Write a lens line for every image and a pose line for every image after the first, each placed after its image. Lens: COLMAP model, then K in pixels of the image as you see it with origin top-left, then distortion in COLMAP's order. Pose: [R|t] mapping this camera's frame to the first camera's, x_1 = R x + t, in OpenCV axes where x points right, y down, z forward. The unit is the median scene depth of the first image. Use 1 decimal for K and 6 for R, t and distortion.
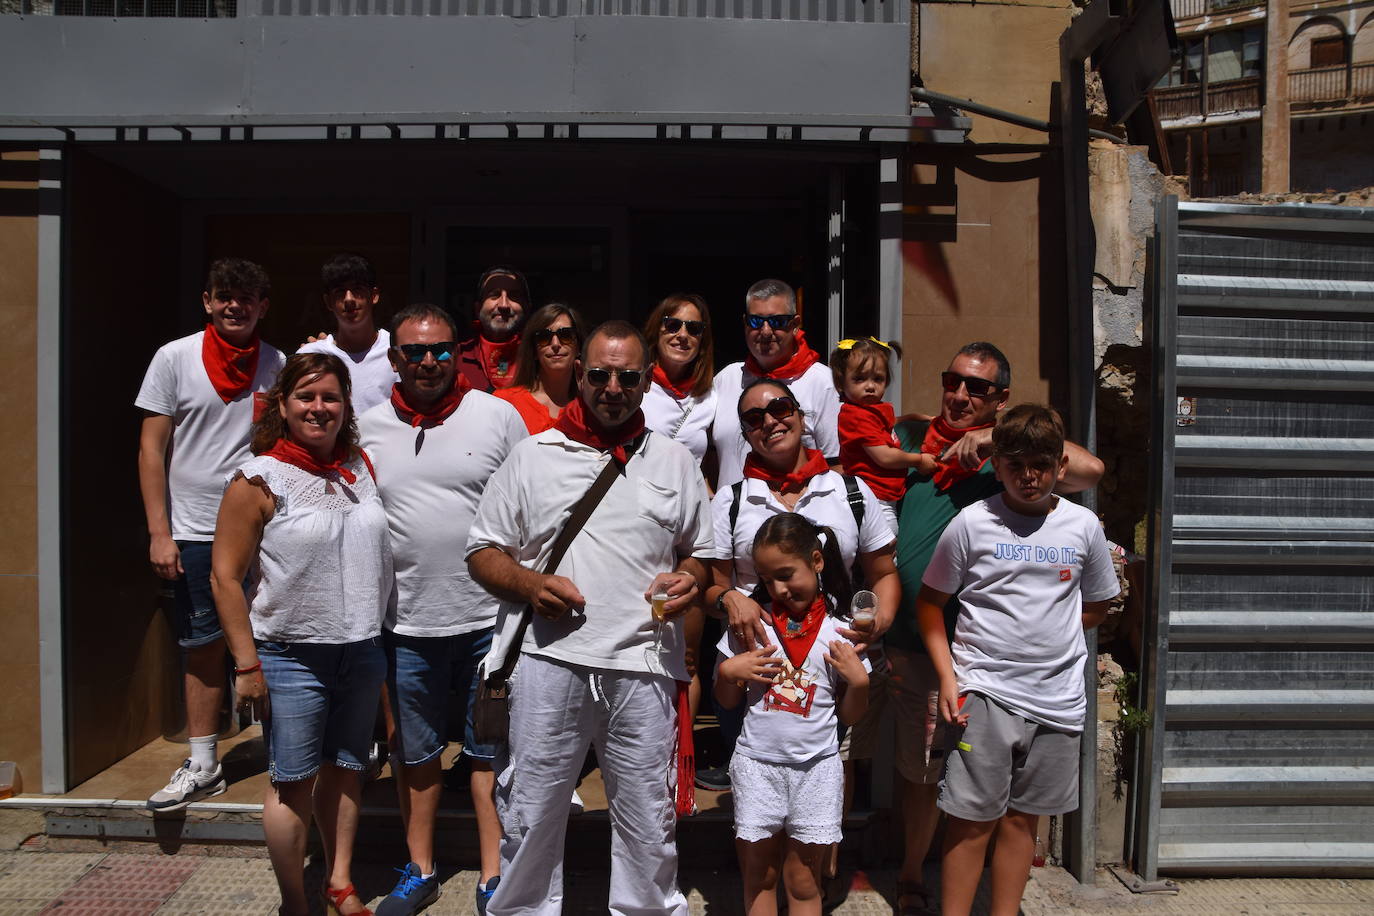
lens RADIAL K [[1050.1, 0, 687.0], [0, 1050.1, 458.0], [0, 0, 1]] dist [-0.160680, 0.121481]
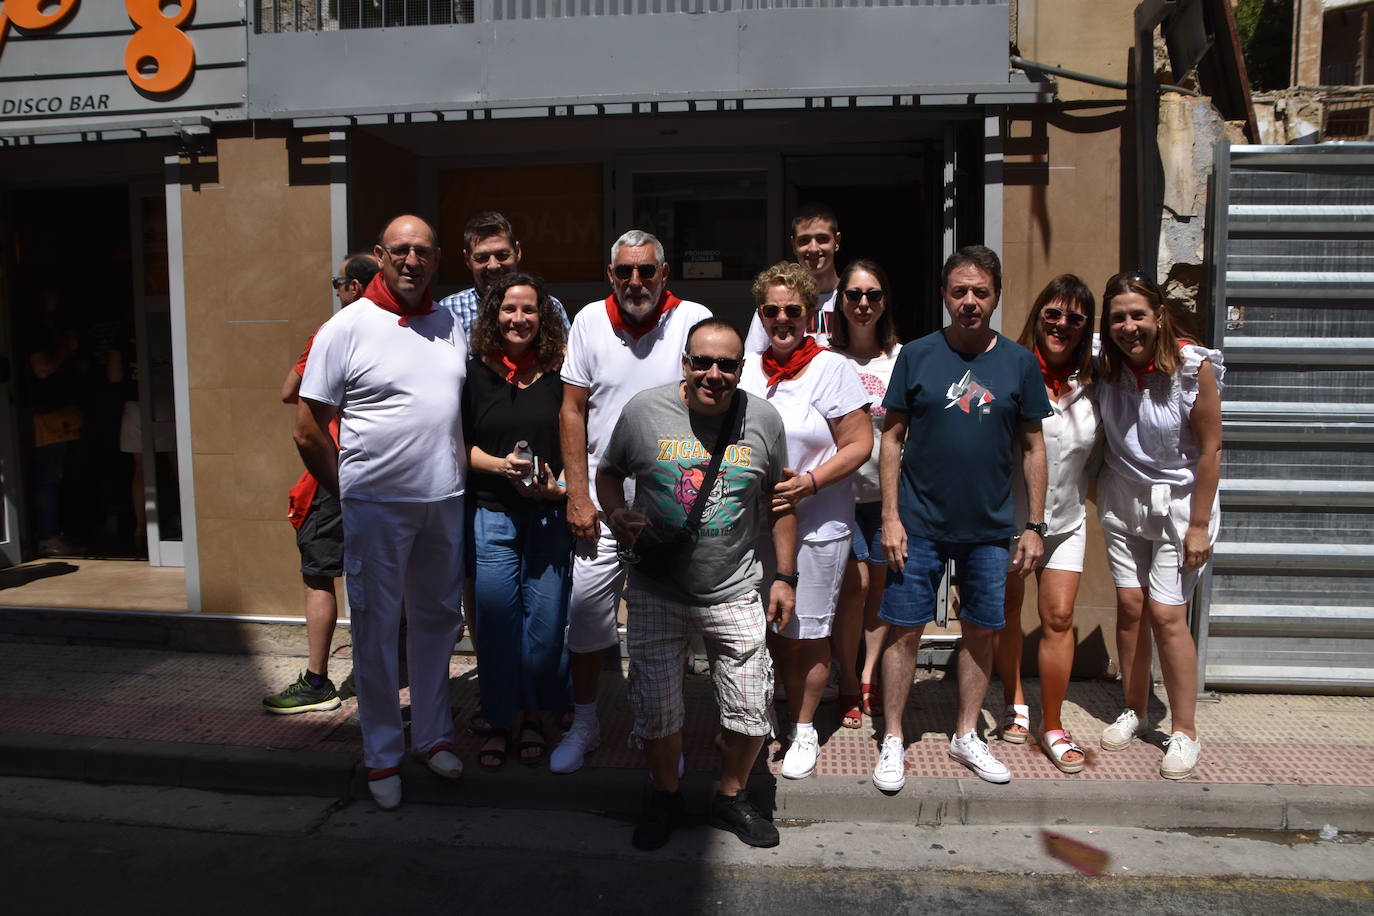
lens RADIAL K [[1050.1, 0, 687.0], [0, 1050.1, 458.0], [0, 0, 1]] dist [-0.160680, 0.121481]
pose [[0.991237, -0.002944, -0.132065, -0.007092], [0.014381, 0.996215, 0.085731, 0.009351], [0.131313, -0.086878, 0.987527, -0.308441]]
